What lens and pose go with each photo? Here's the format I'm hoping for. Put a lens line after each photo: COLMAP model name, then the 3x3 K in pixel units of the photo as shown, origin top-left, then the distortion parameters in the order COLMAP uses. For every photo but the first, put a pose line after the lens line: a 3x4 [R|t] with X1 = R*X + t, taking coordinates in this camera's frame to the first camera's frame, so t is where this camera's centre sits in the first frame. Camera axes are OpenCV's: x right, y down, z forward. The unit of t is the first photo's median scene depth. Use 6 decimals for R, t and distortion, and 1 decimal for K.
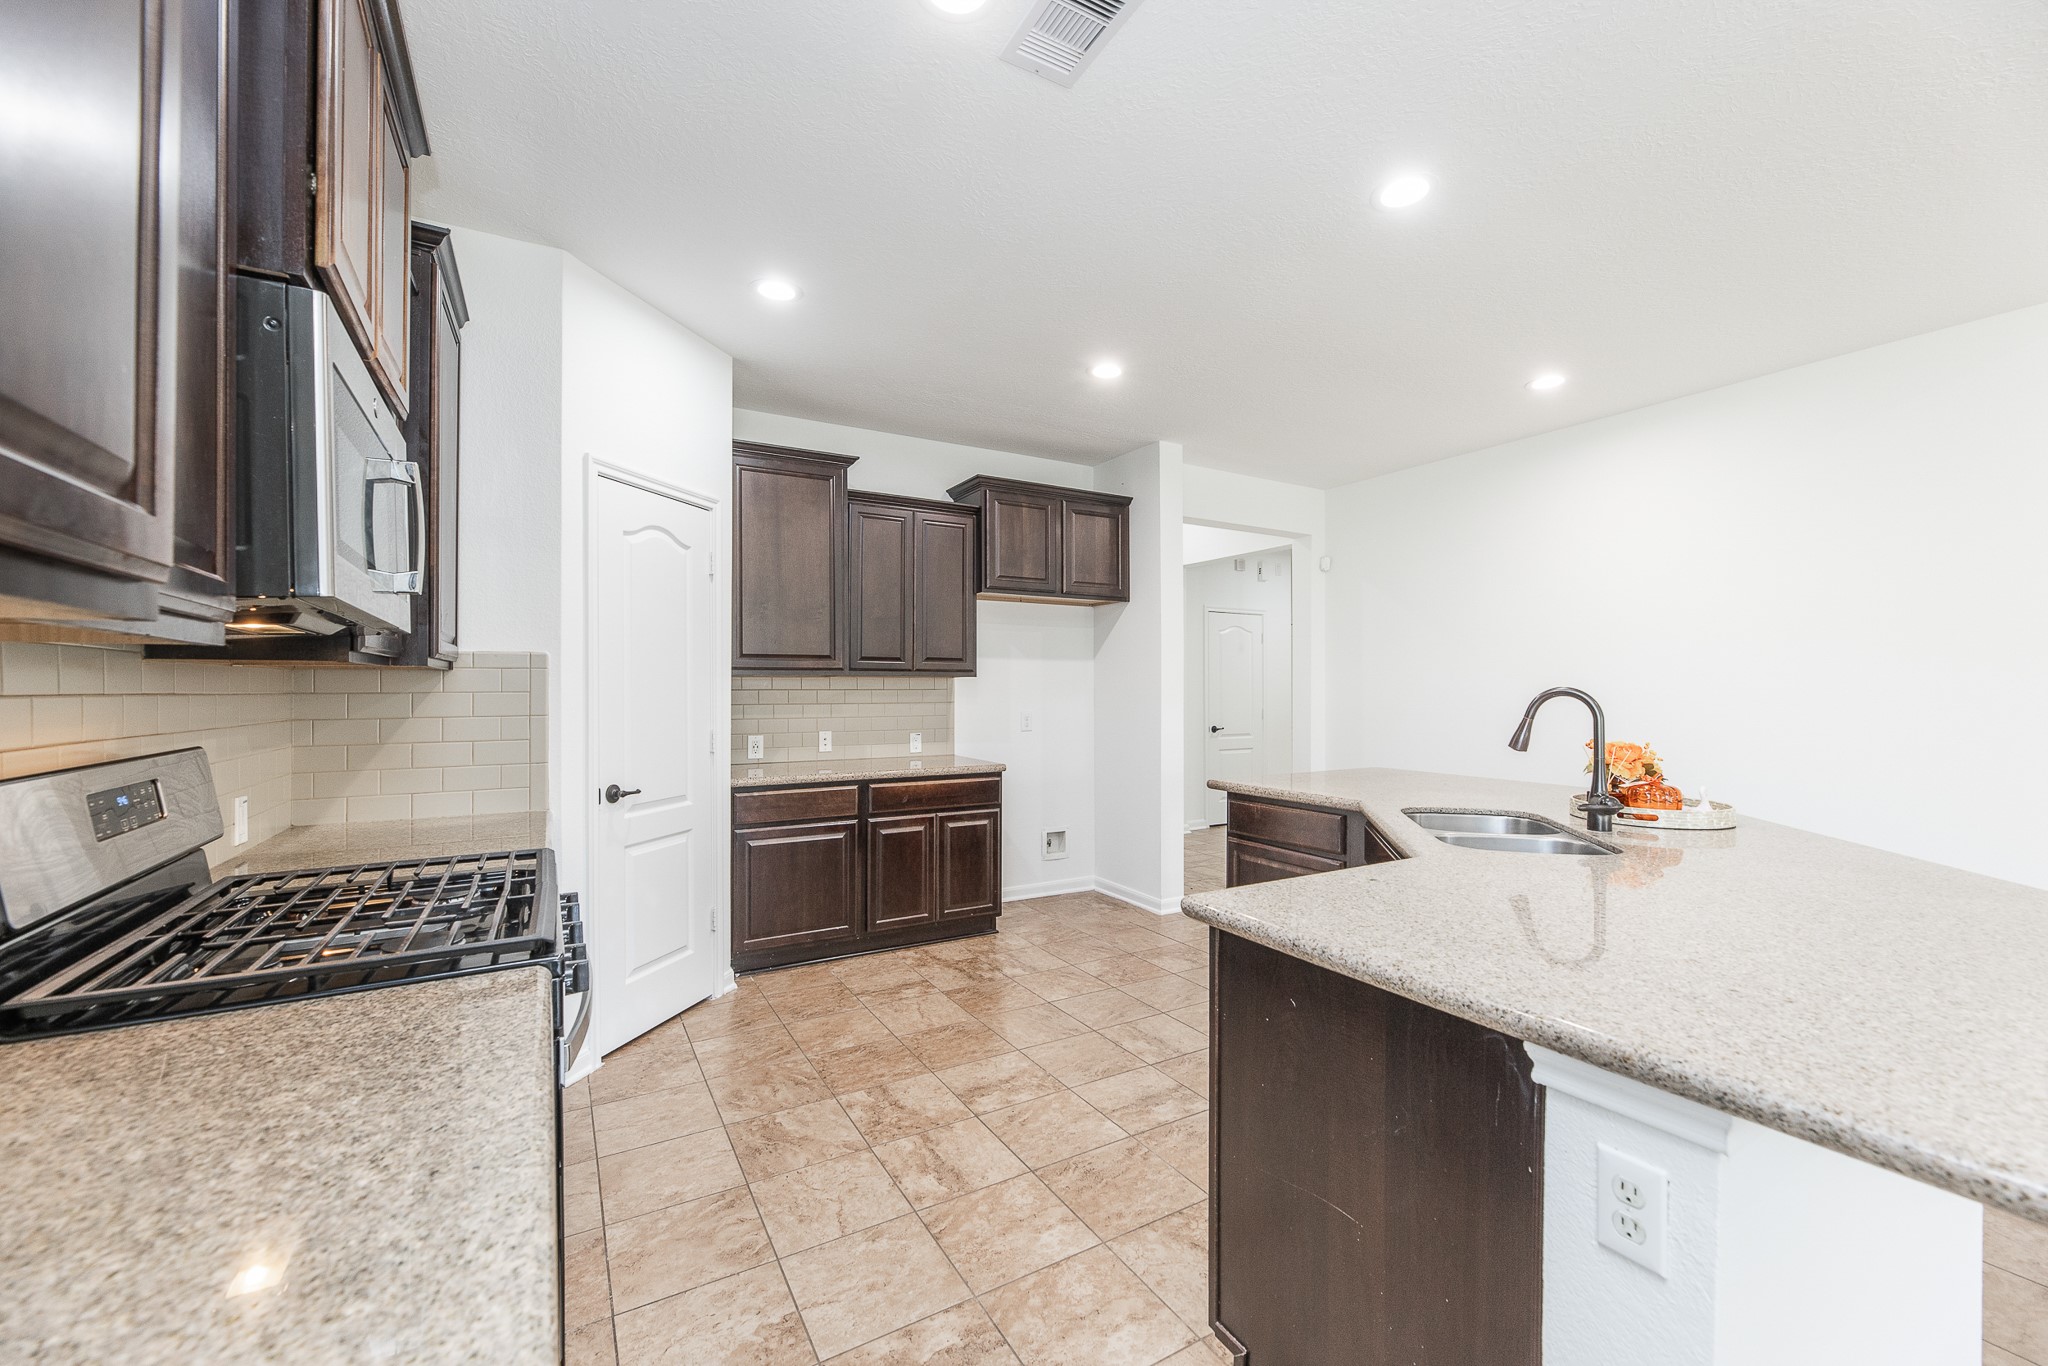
lens RADIAL K [[824.6, 0, 1034.4], [0, 824.6, 678.6], [0, 0, 1]] dist [-0.001348, 0.000100]
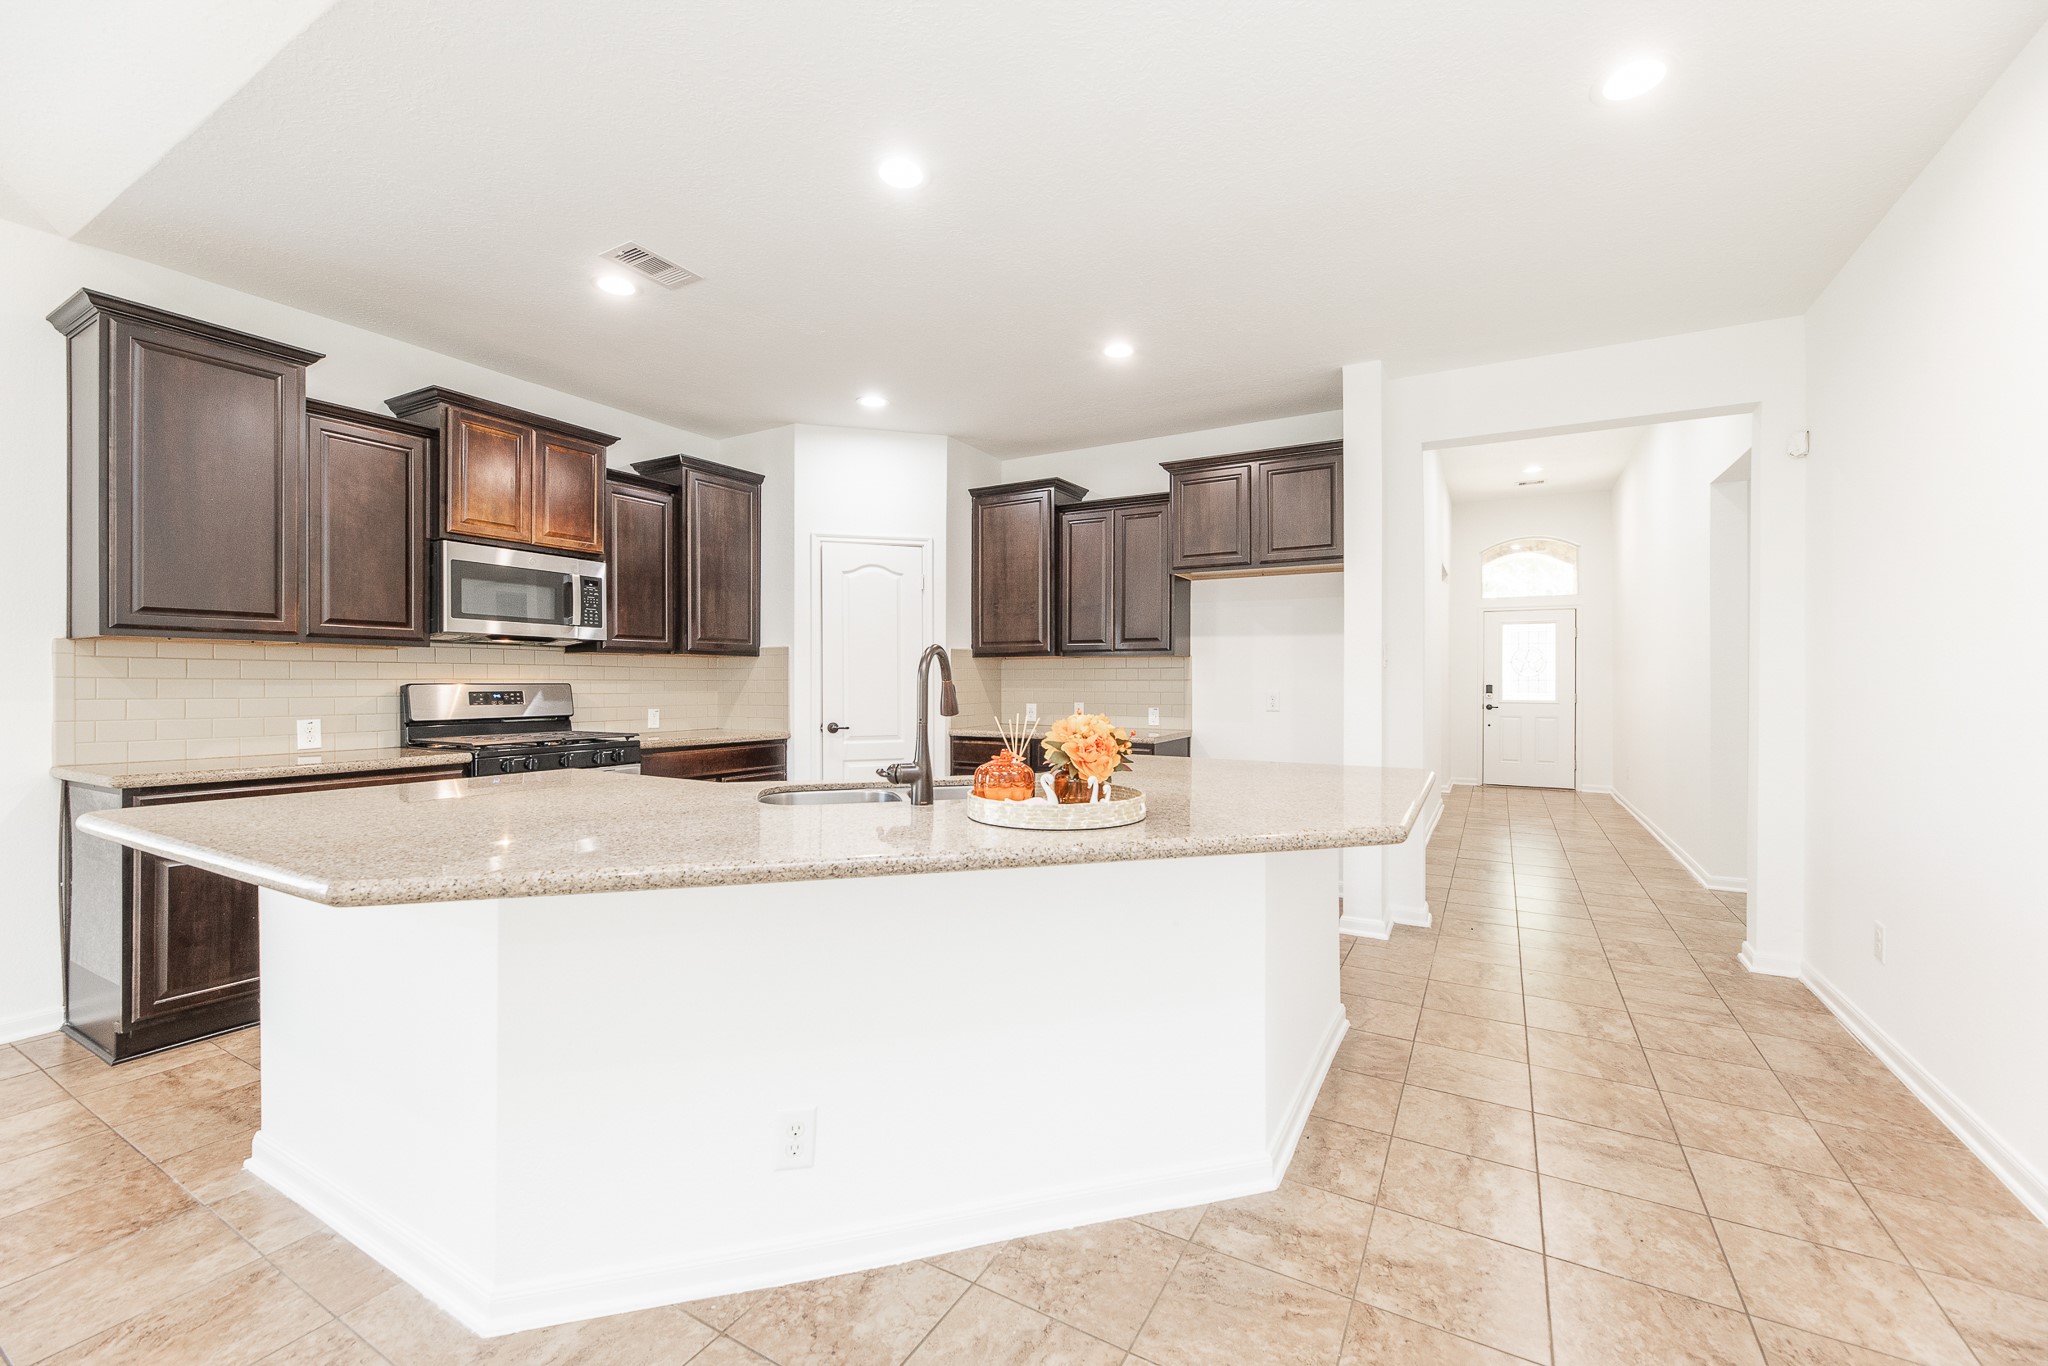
lens RADIAL K [[824.6, 0, 1037.2], [0, 824.6, 681.0], [0, 0, 1]] dist [-0.001348, 0.000100]
pose [[0.503381, 0.002579, -0.864061, 0.898422], [0.007750, 0.999942, 0.007499, 0.026026], [0.864030, -0.010471, 0.503332, 0.384404]]
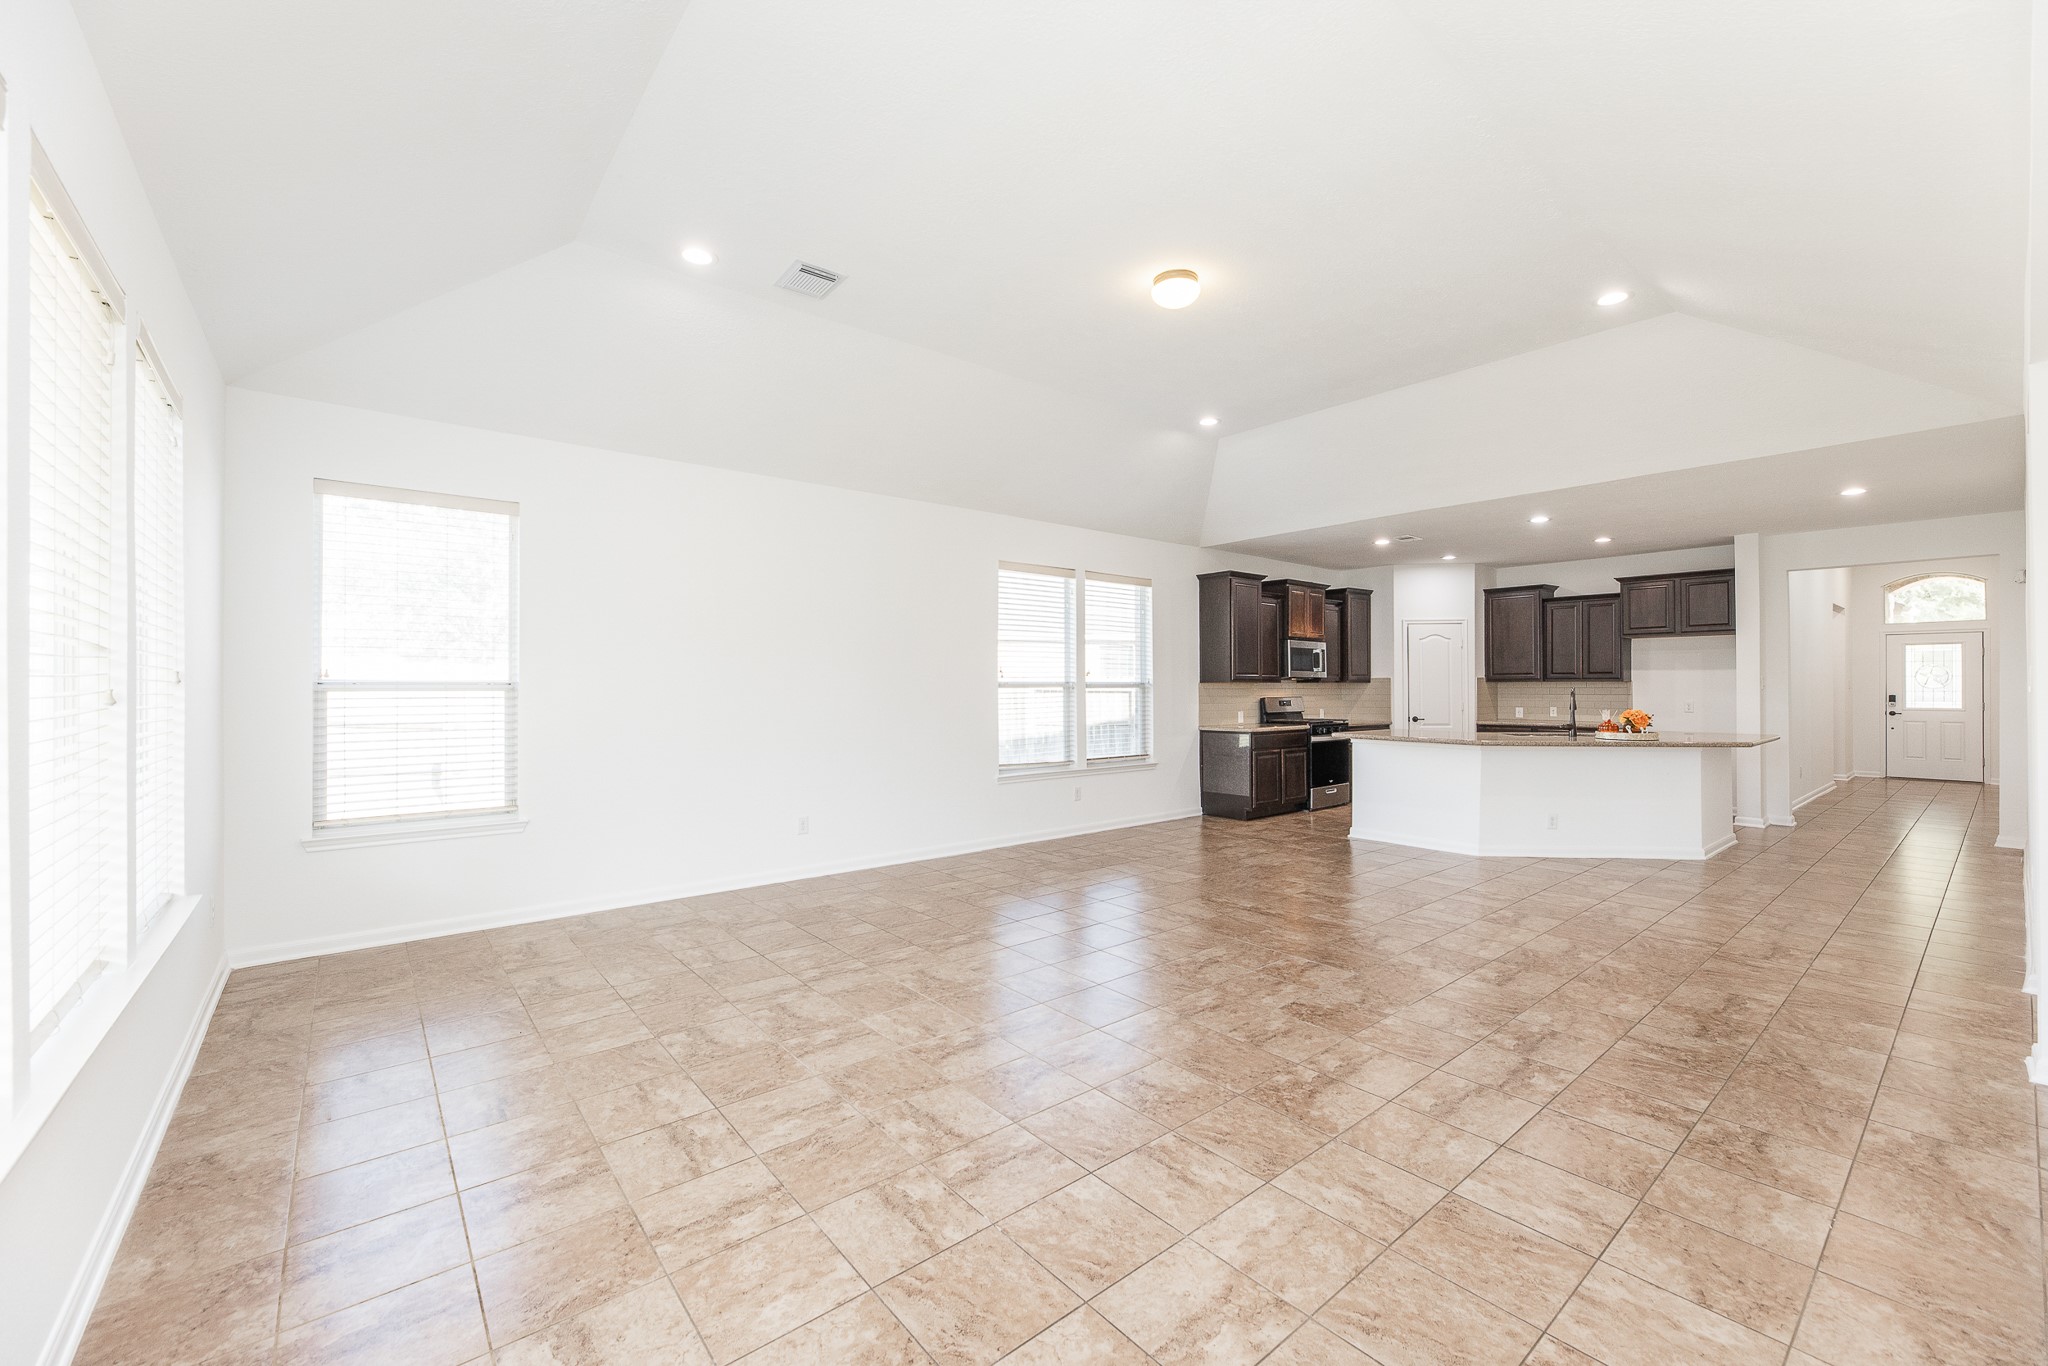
lens RADIAL K [[824.6, 0, 1040.3], [0, 824.6, 680.3], [0, 0, 1]] dist [-0.001348, 0.000100]
pose [[0.167613, -0.007131, -0.985827, 1.913731], [0.013391, 0.999898, -0.004956, -0.015423], [0.985762, -0.012370, 0.167691, -0.794821]]
